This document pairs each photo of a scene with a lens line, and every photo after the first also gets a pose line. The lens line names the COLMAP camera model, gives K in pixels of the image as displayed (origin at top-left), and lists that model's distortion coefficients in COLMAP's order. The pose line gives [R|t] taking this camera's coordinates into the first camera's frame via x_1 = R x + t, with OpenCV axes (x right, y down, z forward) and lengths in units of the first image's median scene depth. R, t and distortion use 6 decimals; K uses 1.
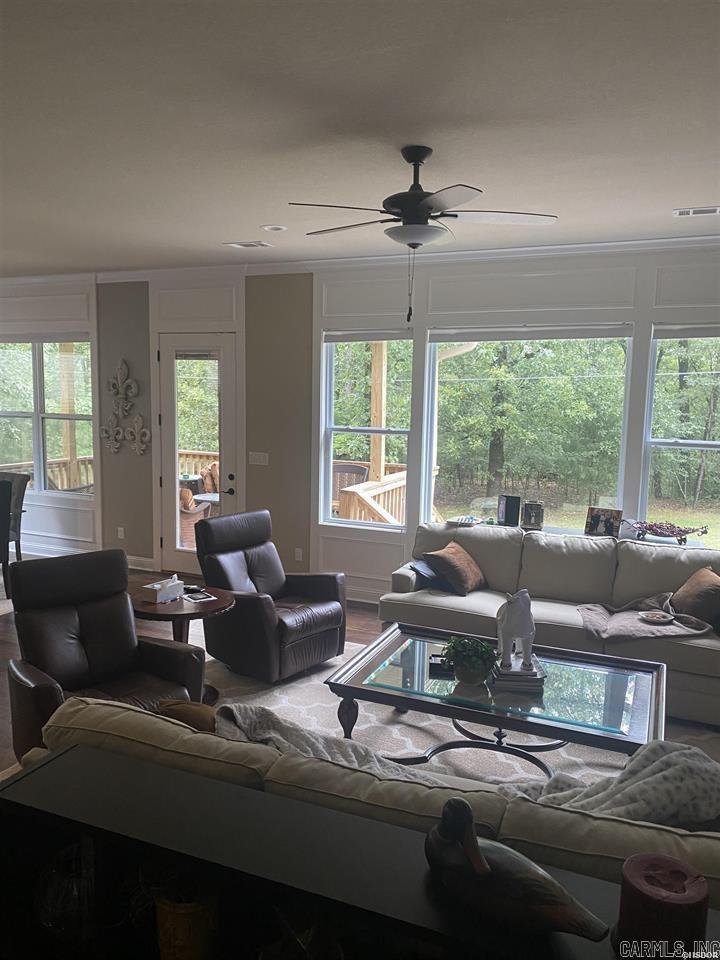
lens RADIAL K [[733.4, 0, 365.9], [0, 733.4, 482.8], [0, 0, 1]] dist [0.031412, -0.029050]
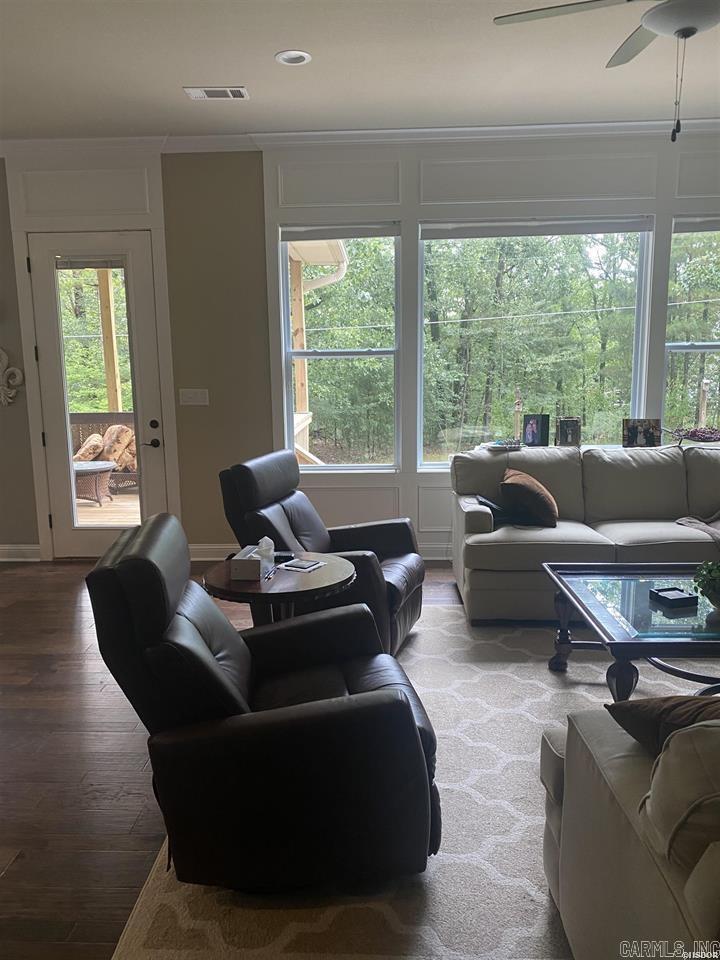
lens RADIAL K [[733.4, 0, 356.6], [0, 733.4, 480.8], [0, 0, 1]] dist [0.031412, -0.029050]
pose [[0.930401, -0.093594, 0.354391, -0.309497], [0.079965, 0.995391, 0.052944, 0.031902], [-0.357713, -0.020921, 0.933597, 0.242249]]
